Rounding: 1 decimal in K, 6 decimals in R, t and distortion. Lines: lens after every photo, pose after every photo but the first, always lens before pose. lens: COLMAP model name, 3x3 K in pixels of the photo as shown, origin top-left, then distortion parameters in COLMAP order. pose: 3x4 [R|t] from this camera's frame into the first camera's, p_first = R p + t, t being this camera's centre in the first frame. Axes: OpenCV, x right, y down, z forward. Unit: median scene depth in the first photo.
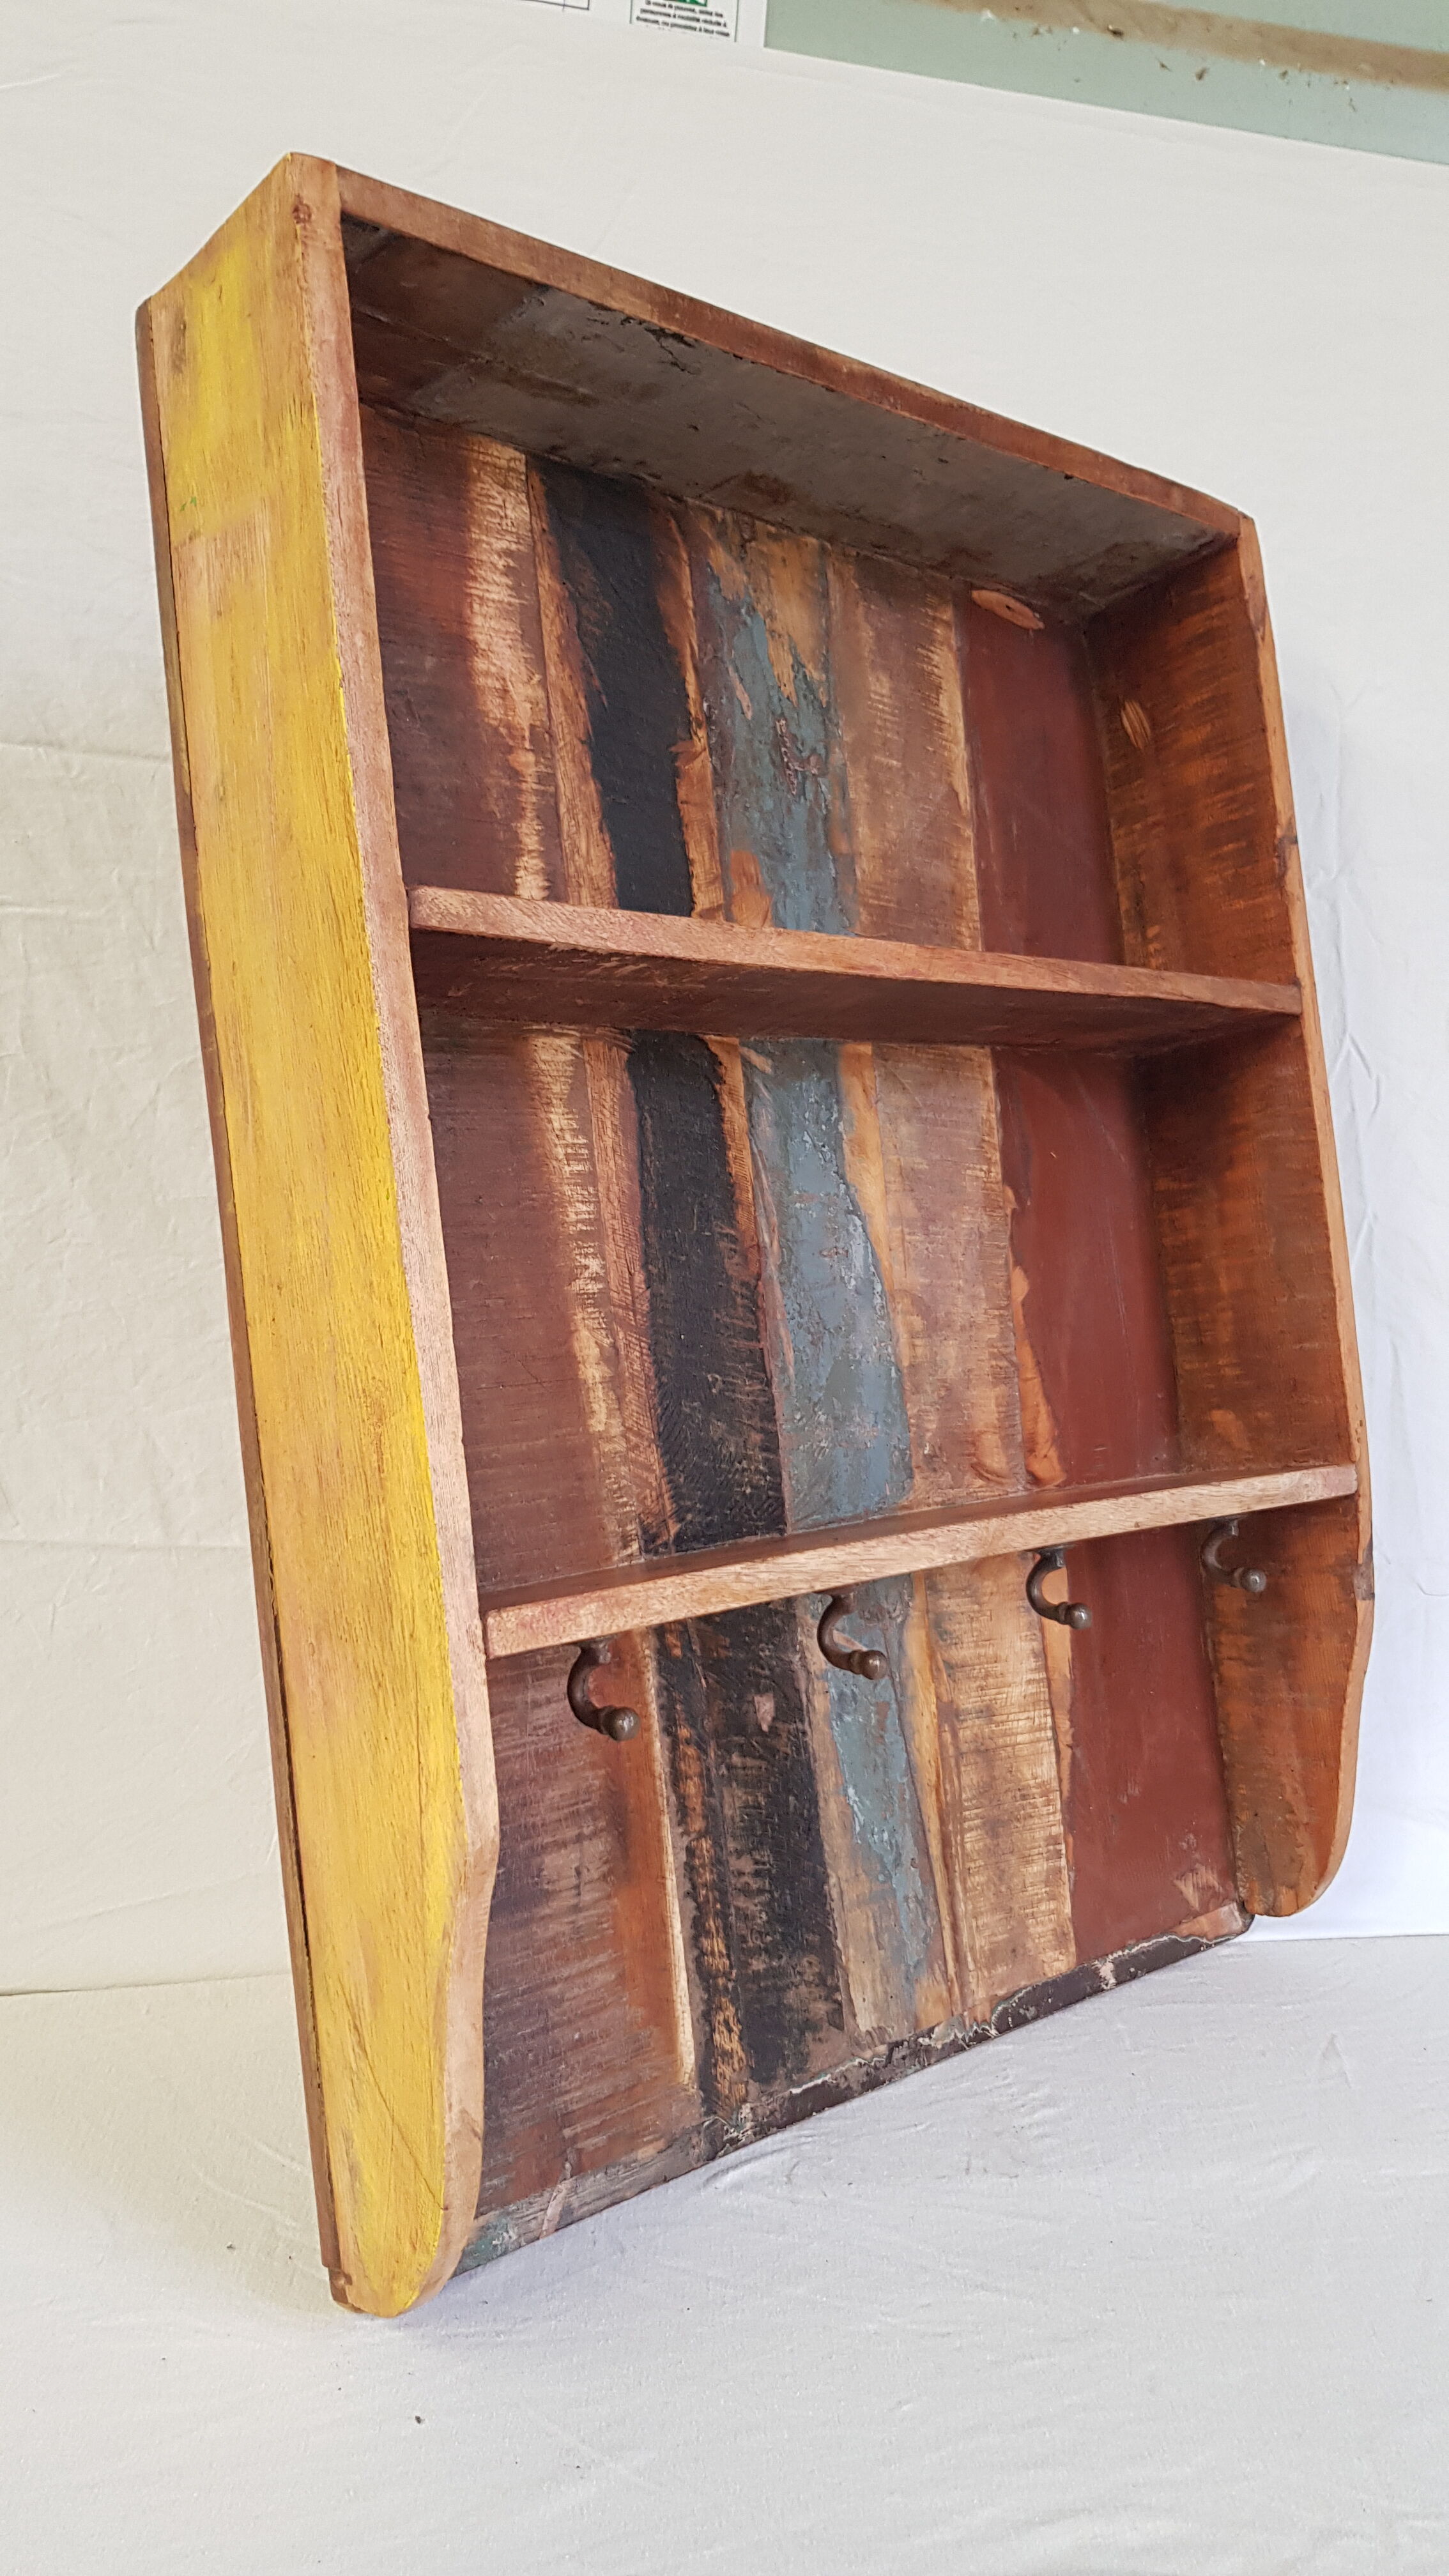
lens RADIAL K [[1991.9, 0, 710.1], [0, 1991.9, 1299.0], [0, 0, 1]] dist [0.117450, -0.257135]
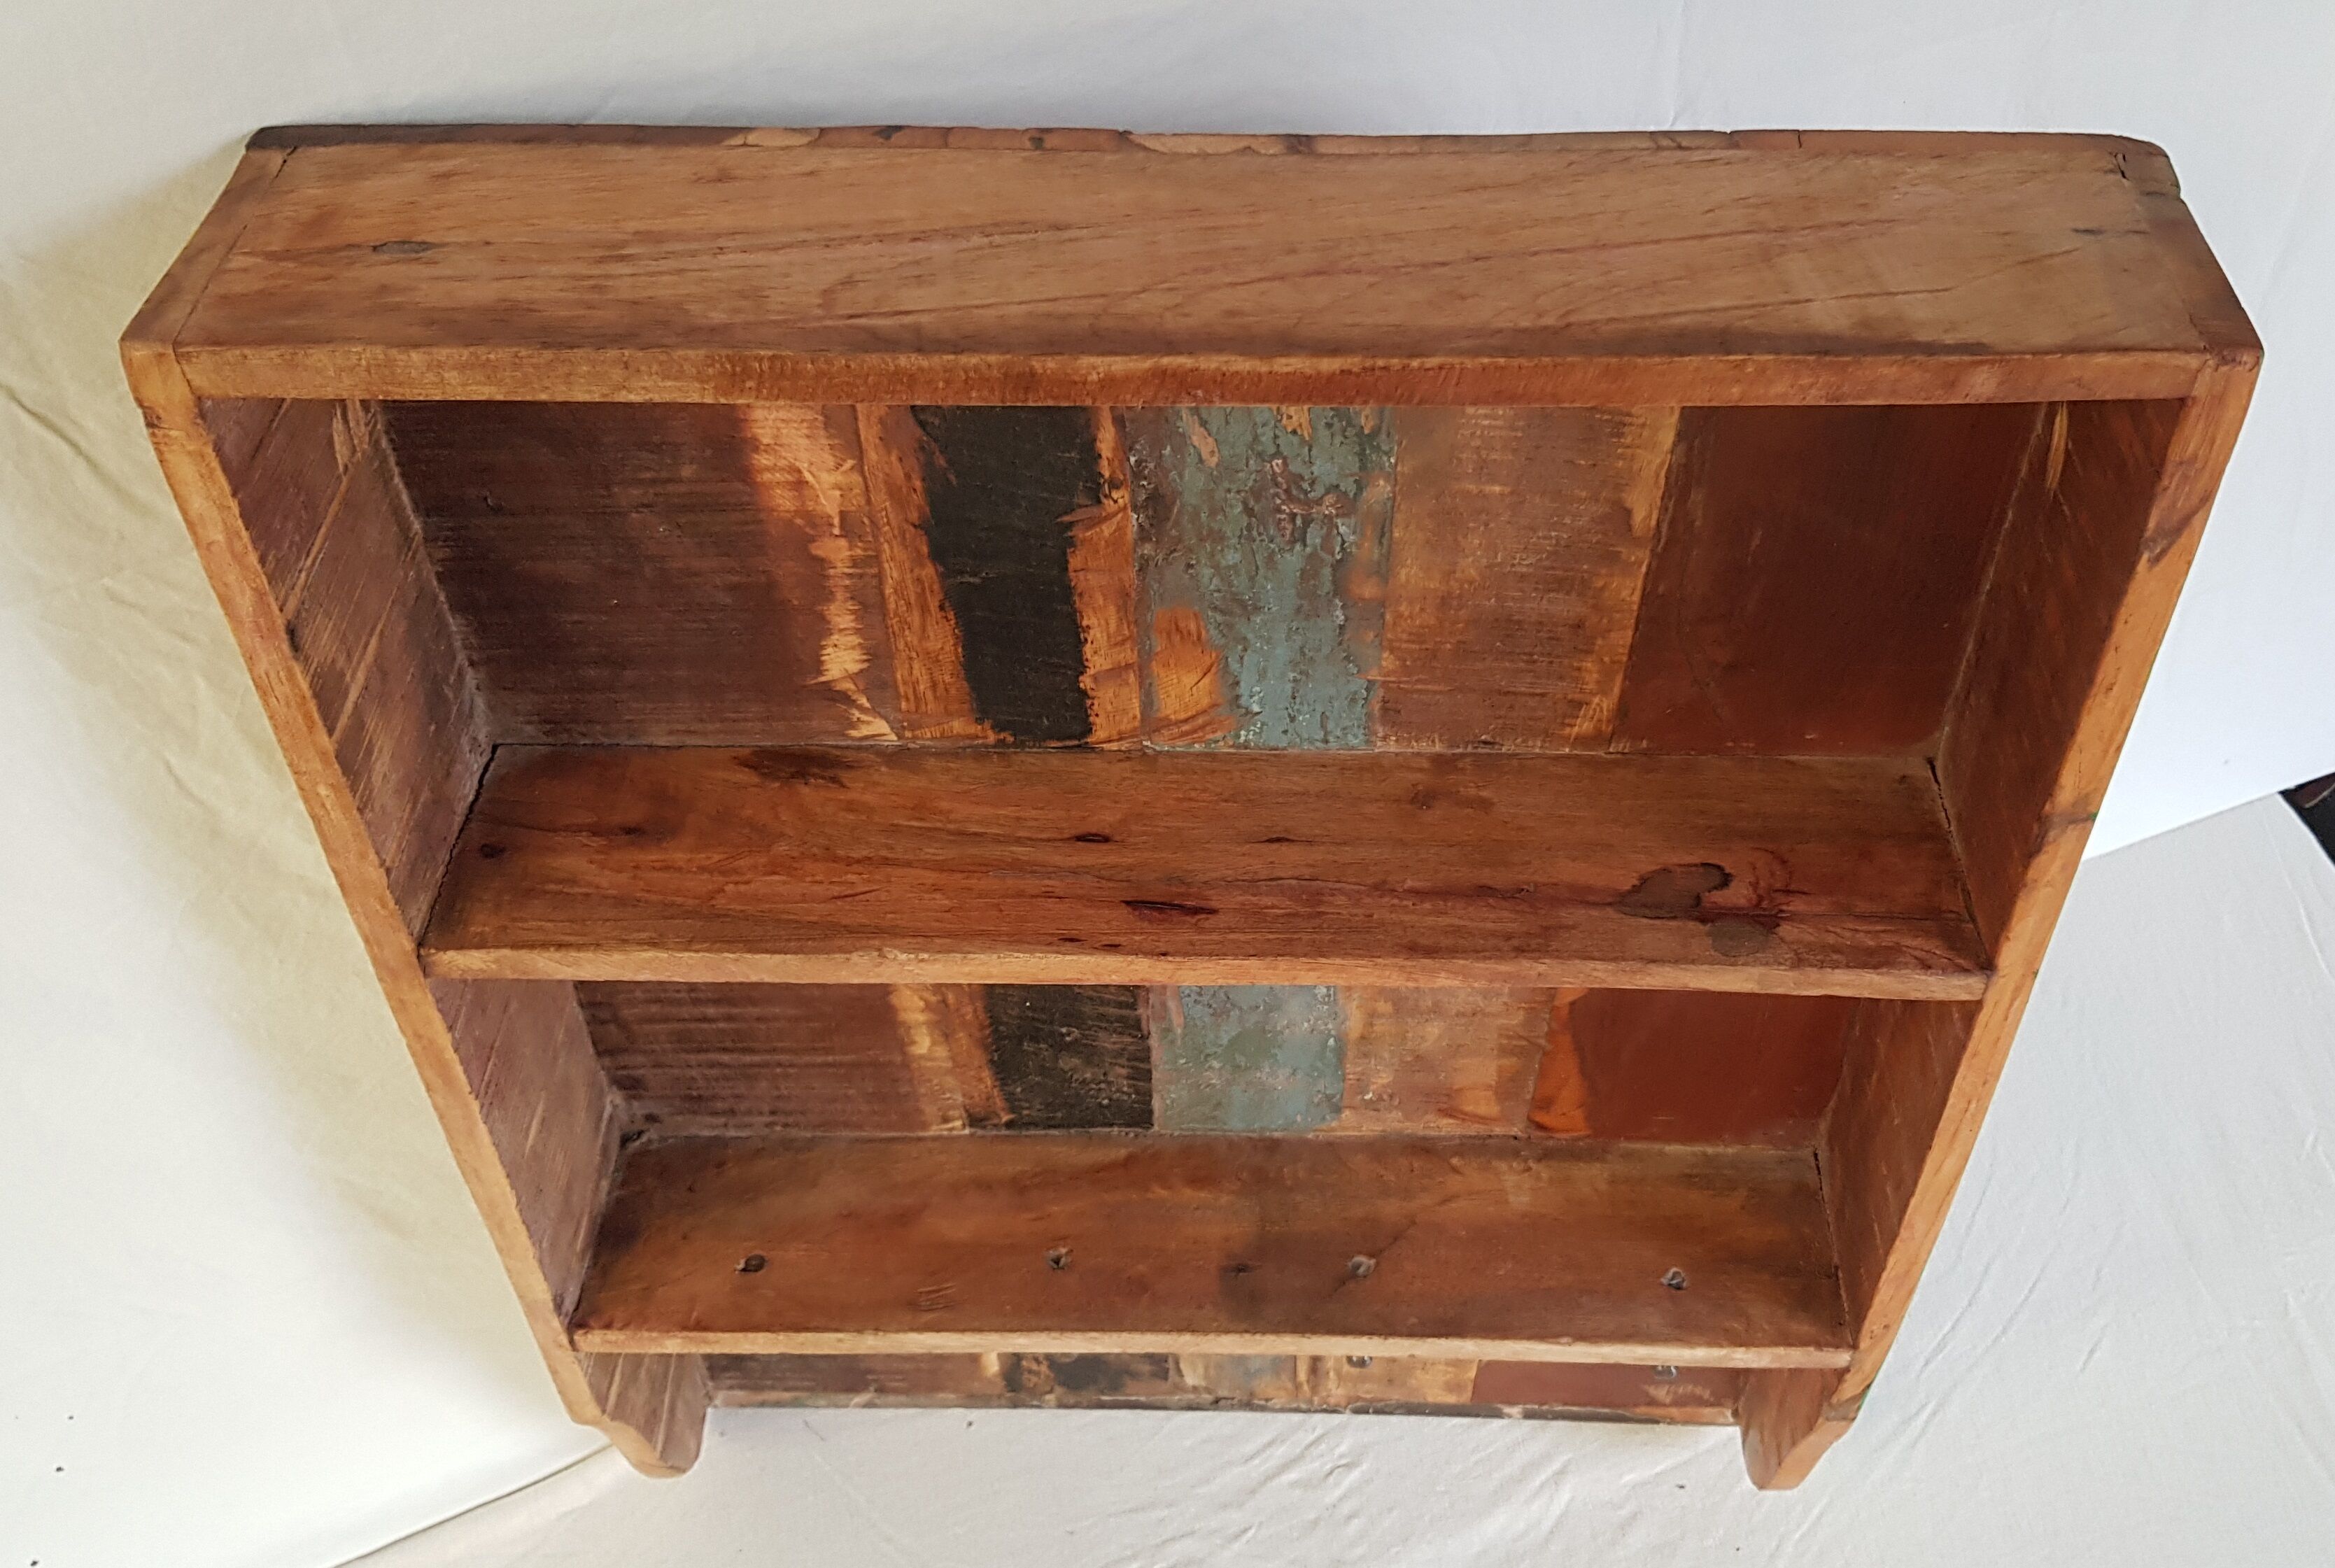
lens RADIAL K [[2199.0, 0, 1247.3], [0, 2199.0, 730.5], [0, 0, 1]] dist [0.130541, -0.319994]
pose [[0.733445, 0.540222, -0.412575, 0.421614], [-0.036420, 0.637312, 0.769745, -0.867436], [0.678773, -0.549539, 0.487108, 0.586069]]
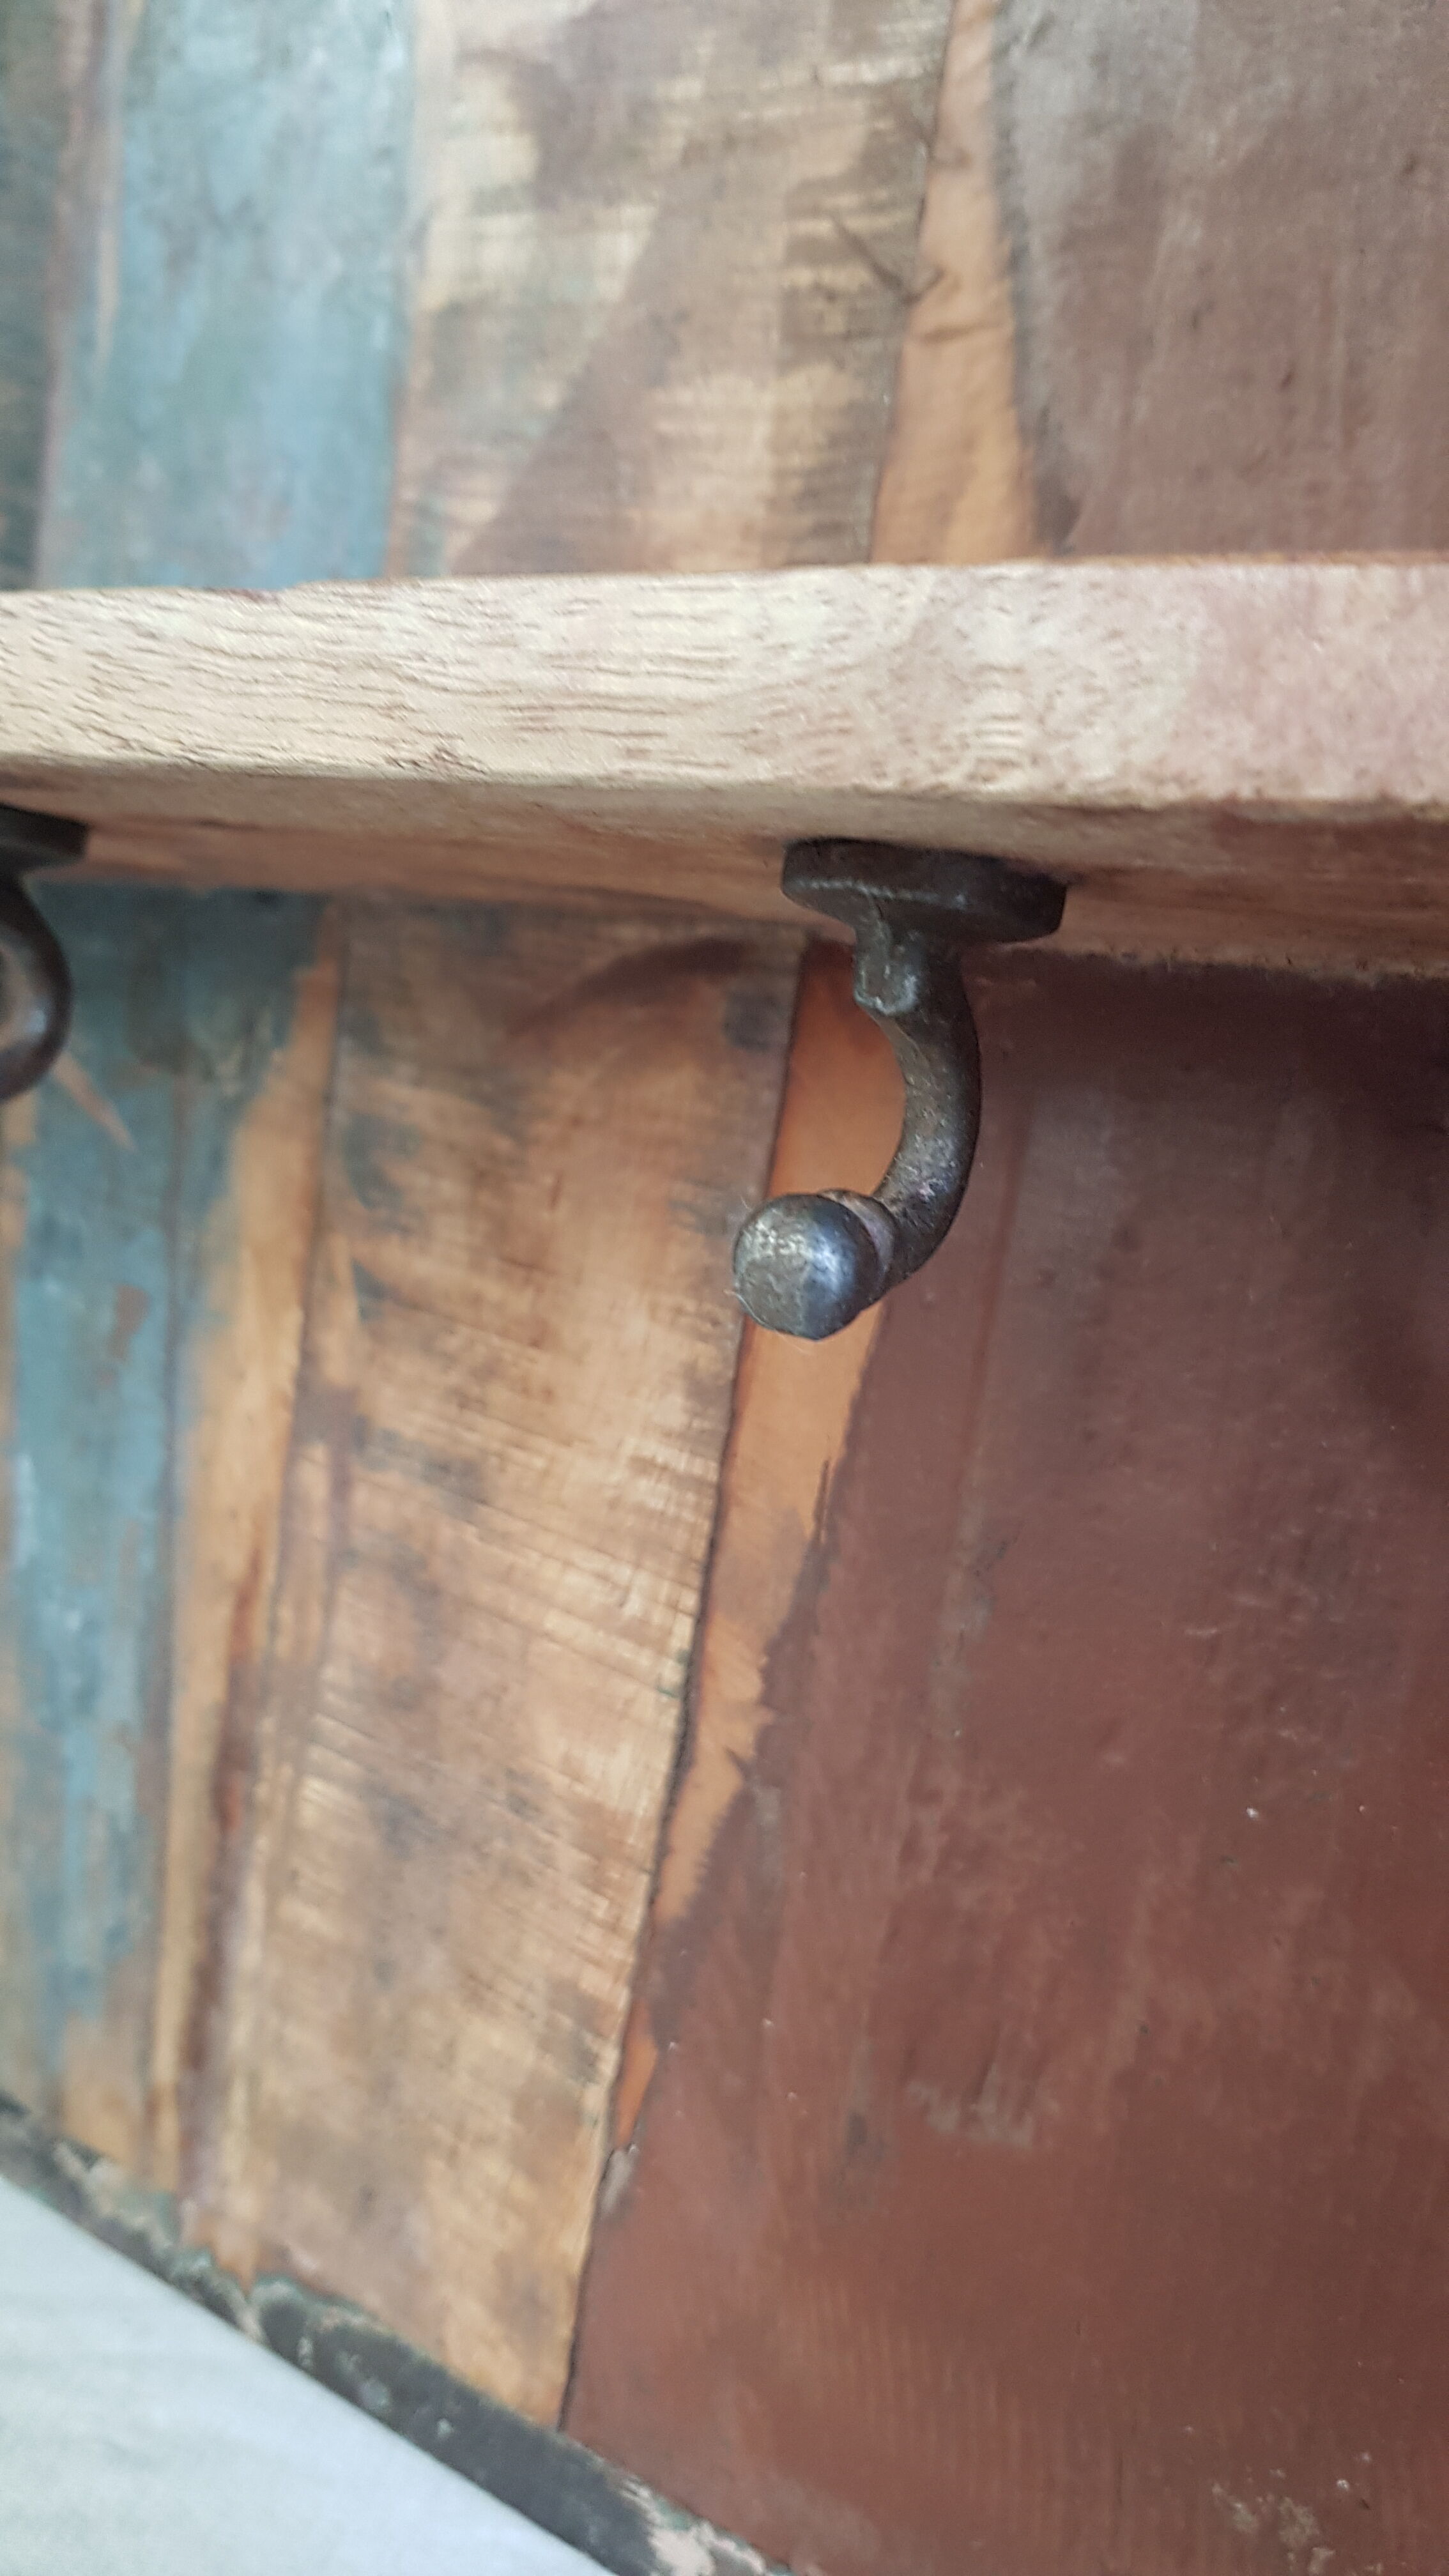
lens RADIAL K [[2068.2, 0, 734.7], [0, 2068.2, 1290.9], [0, 0, 1]] dist [0.099904, -0.285738]
pose [[0.216990, 0.230627, -0.948539, 0.469989], [-0.086483, 0.972412, 0.216648, 0.112445], [0.972335, 0.035022, 0.230949, 1.028682]]
